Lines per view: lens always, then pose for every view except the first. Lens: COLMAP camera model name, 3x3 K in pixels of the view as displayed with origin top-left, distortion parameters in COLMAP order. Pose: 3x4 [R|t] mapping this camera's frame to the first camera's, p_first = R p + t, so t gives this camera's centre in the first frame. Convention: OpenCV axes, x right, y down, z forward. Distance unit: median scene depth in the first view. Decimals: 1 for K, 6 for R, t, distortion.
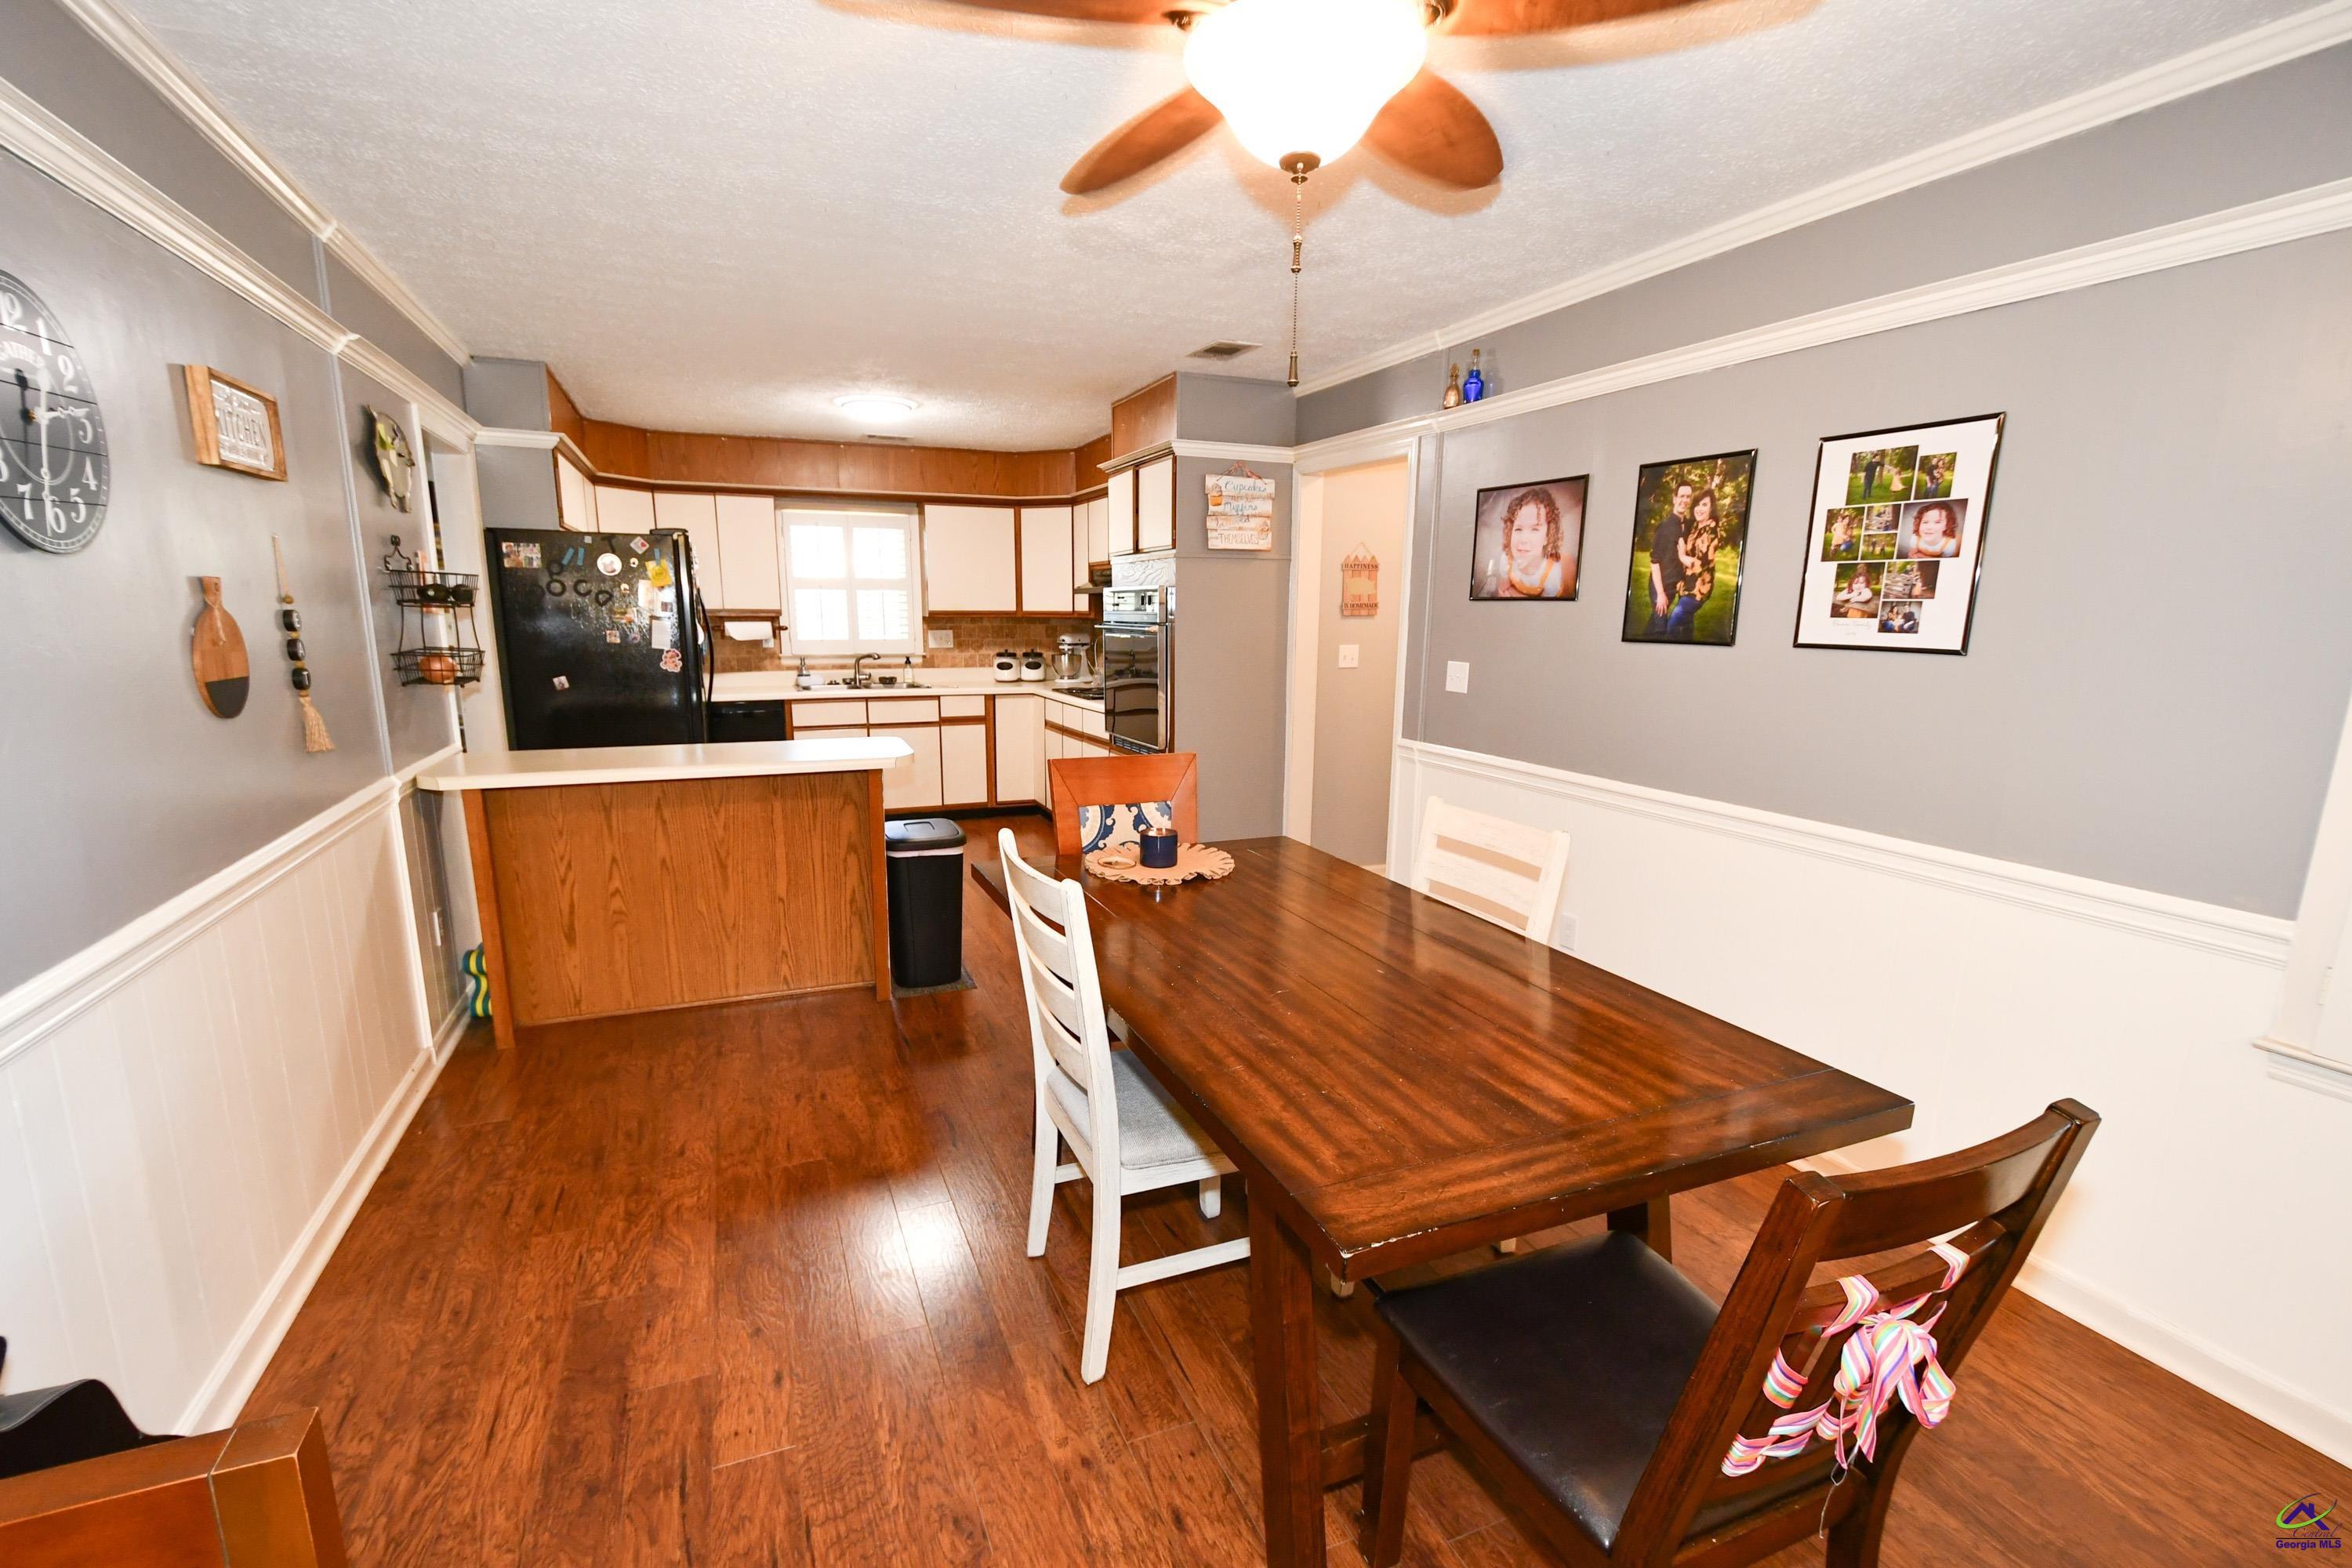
lens RADIAL K [[1028.2, 0, 1153.4], [0, 1028.2, 821.0], [0, 0, 1]] dist [0.005434, -0.007160]
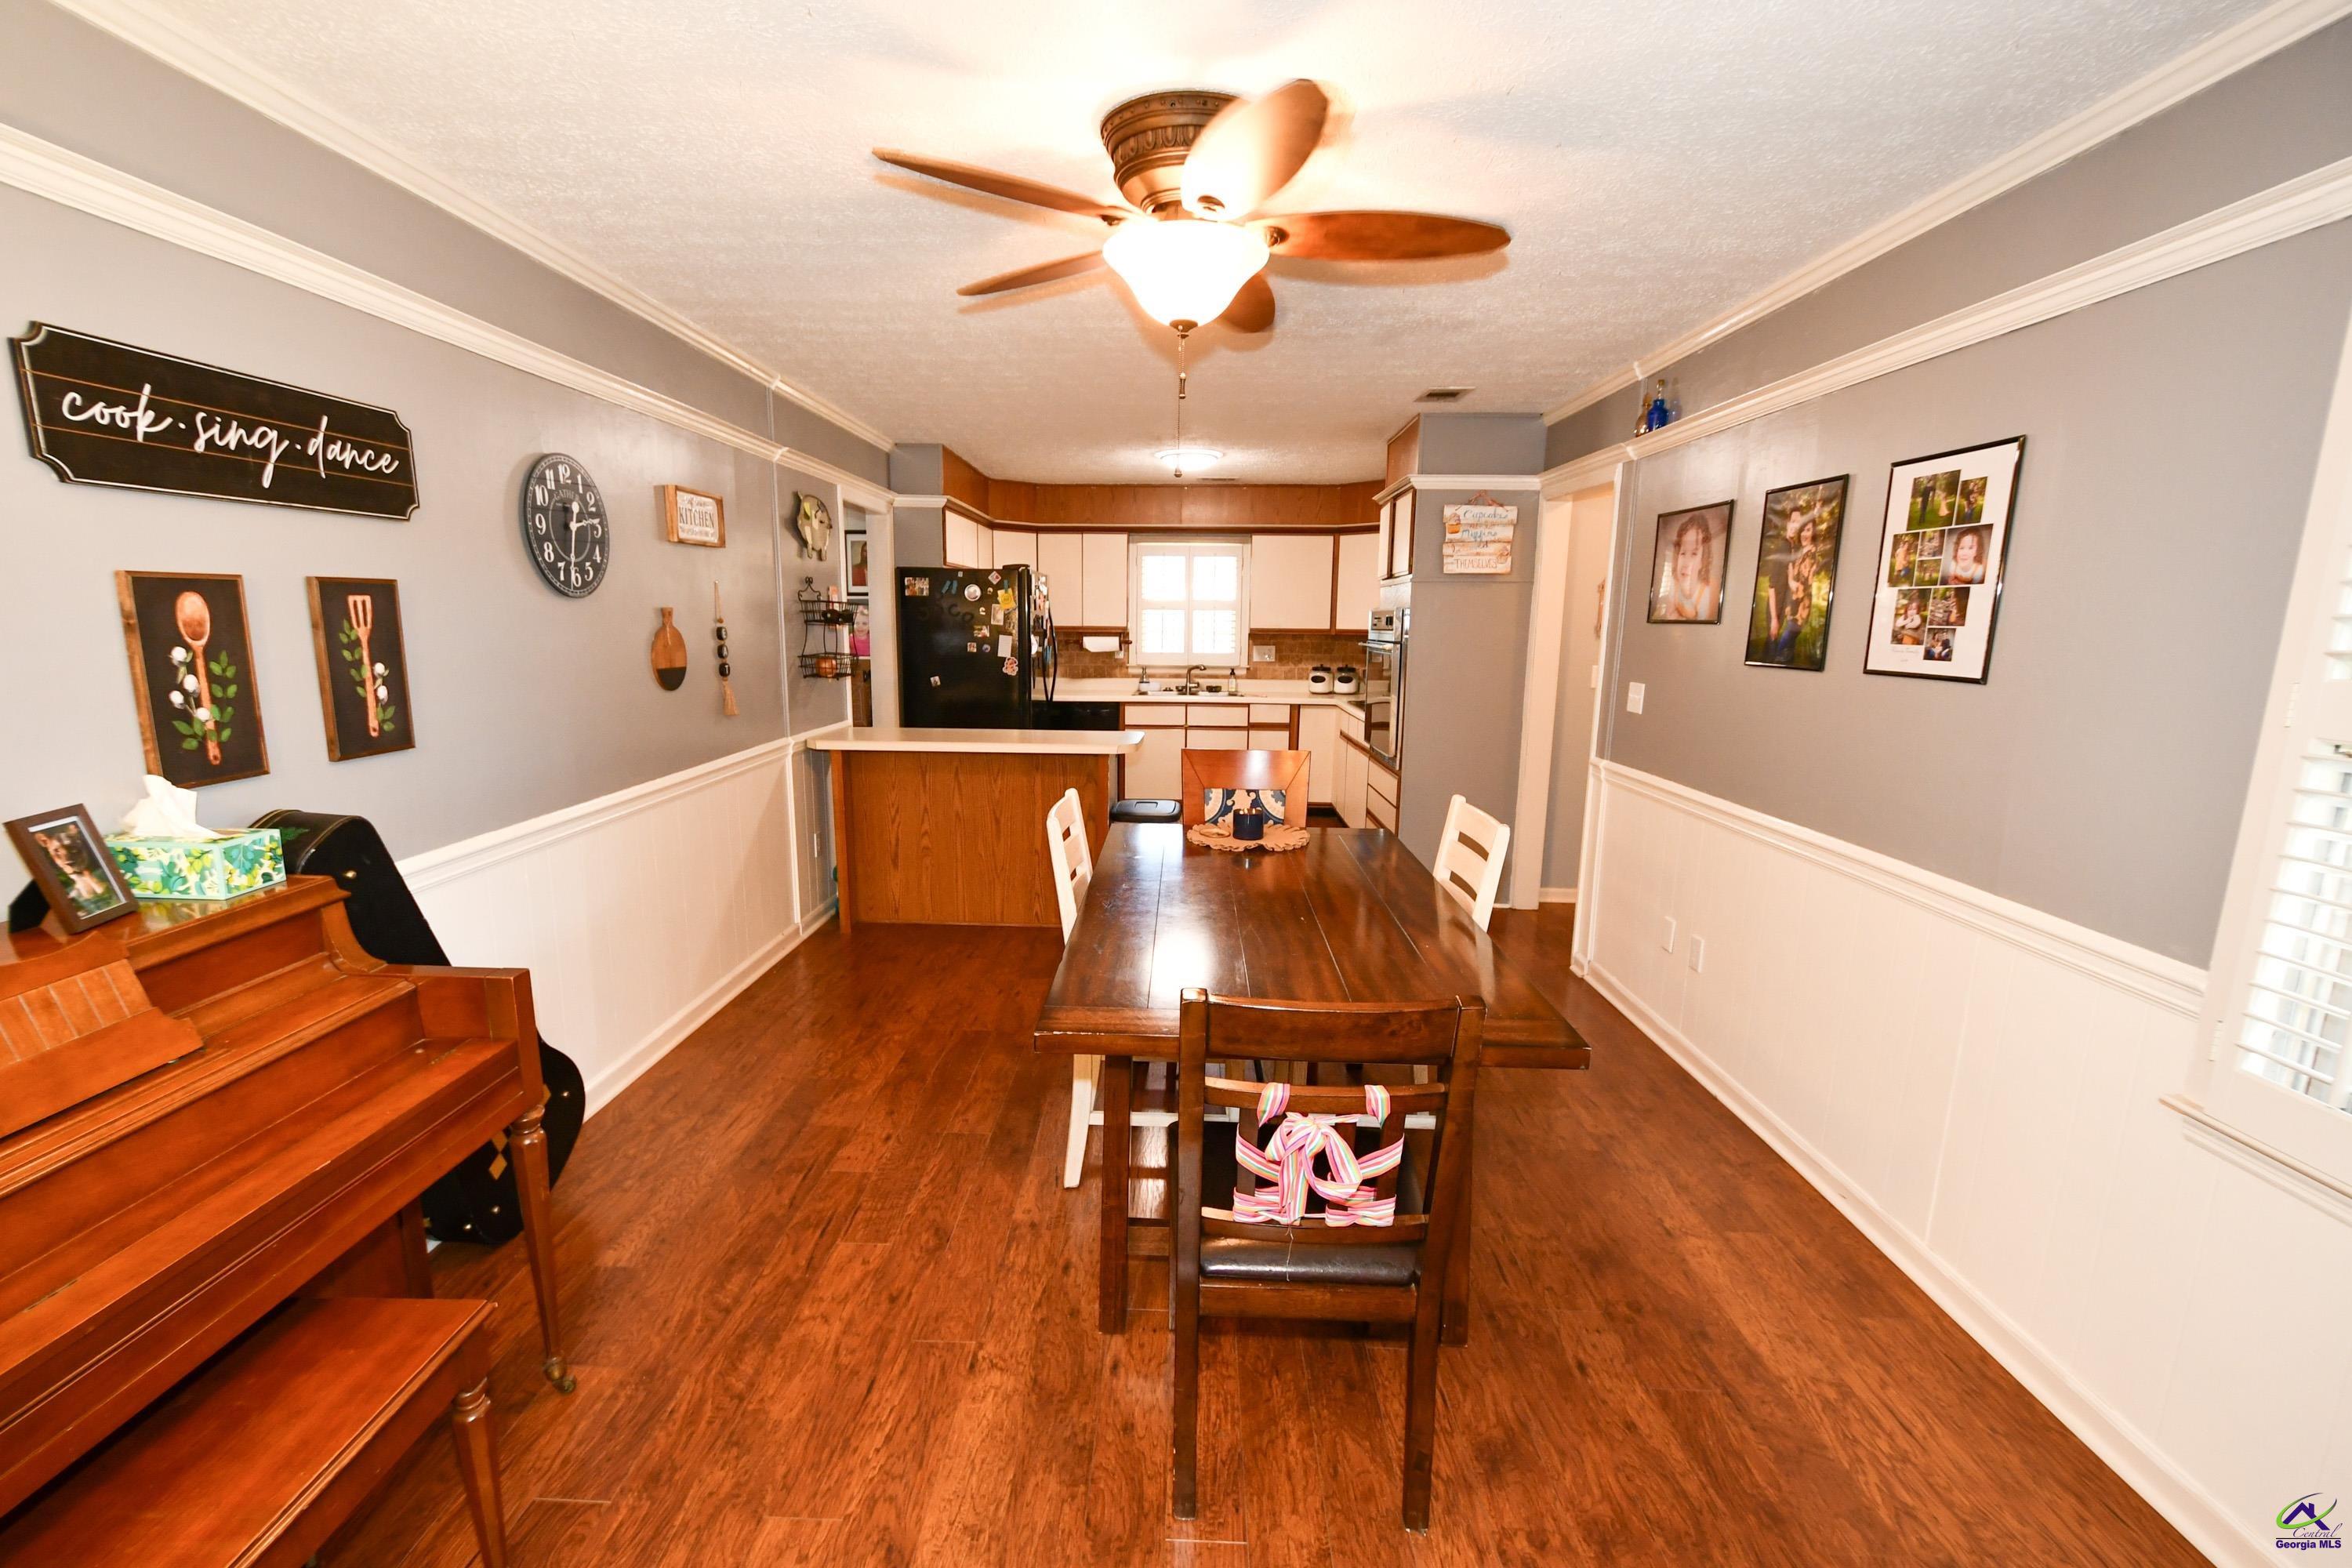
lens RADIAL K [[1028.2, 0, 1152.2], [0, 1028.2, 817.5], [0, 0, 1]] dist [0.005434, -0.007160]
pose [[0.909988, 0.081187, -0.406609, 0.301388], [-0.088698, 0.996058, 0.000375, 0.021164], [0.405037, 0.035724, 0.913602, -0.126071]]
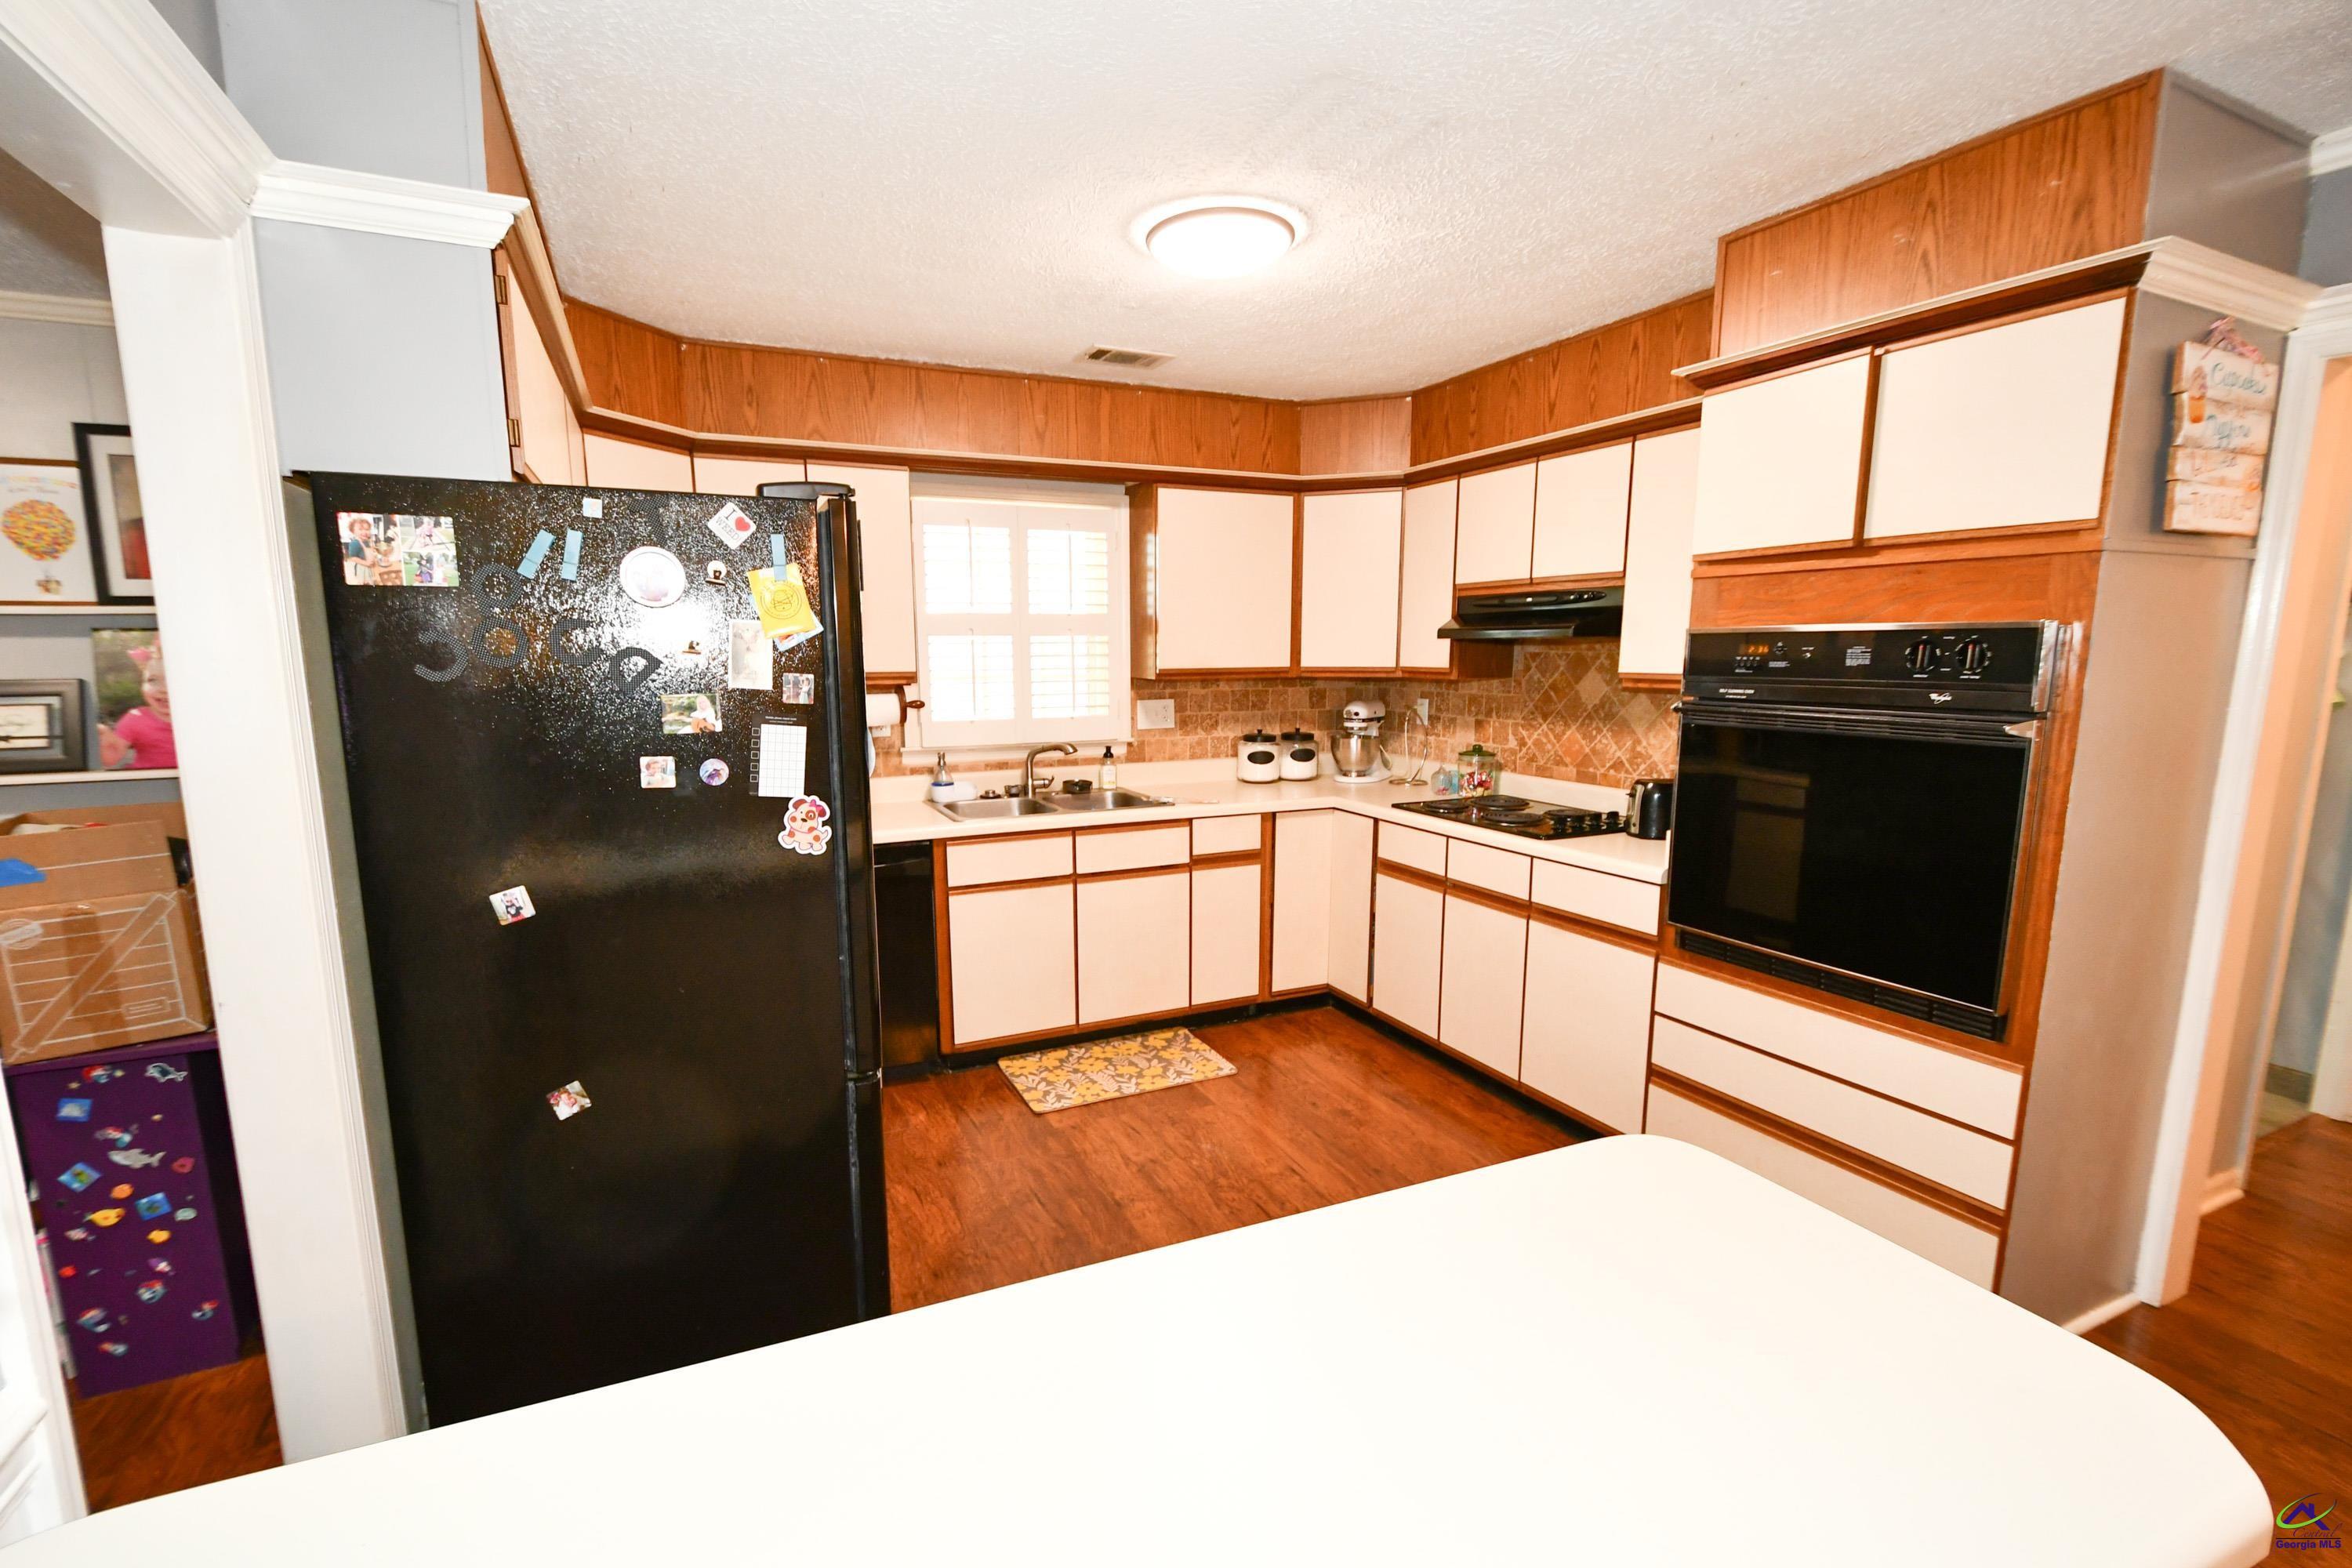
lens RADIAL K [[1028.2, 0, 1150.6], [0, 1028.2, 820.2], [0, 0, 1]] dist [0.005434, -0.007160]
pose [[0.999219, -0.016788, 0.035767, -0.461951], [0.018097, 0.999166, -0.036600, -0.185252], [-0.035123, 0.037219, 0.998690, 0.799167]]
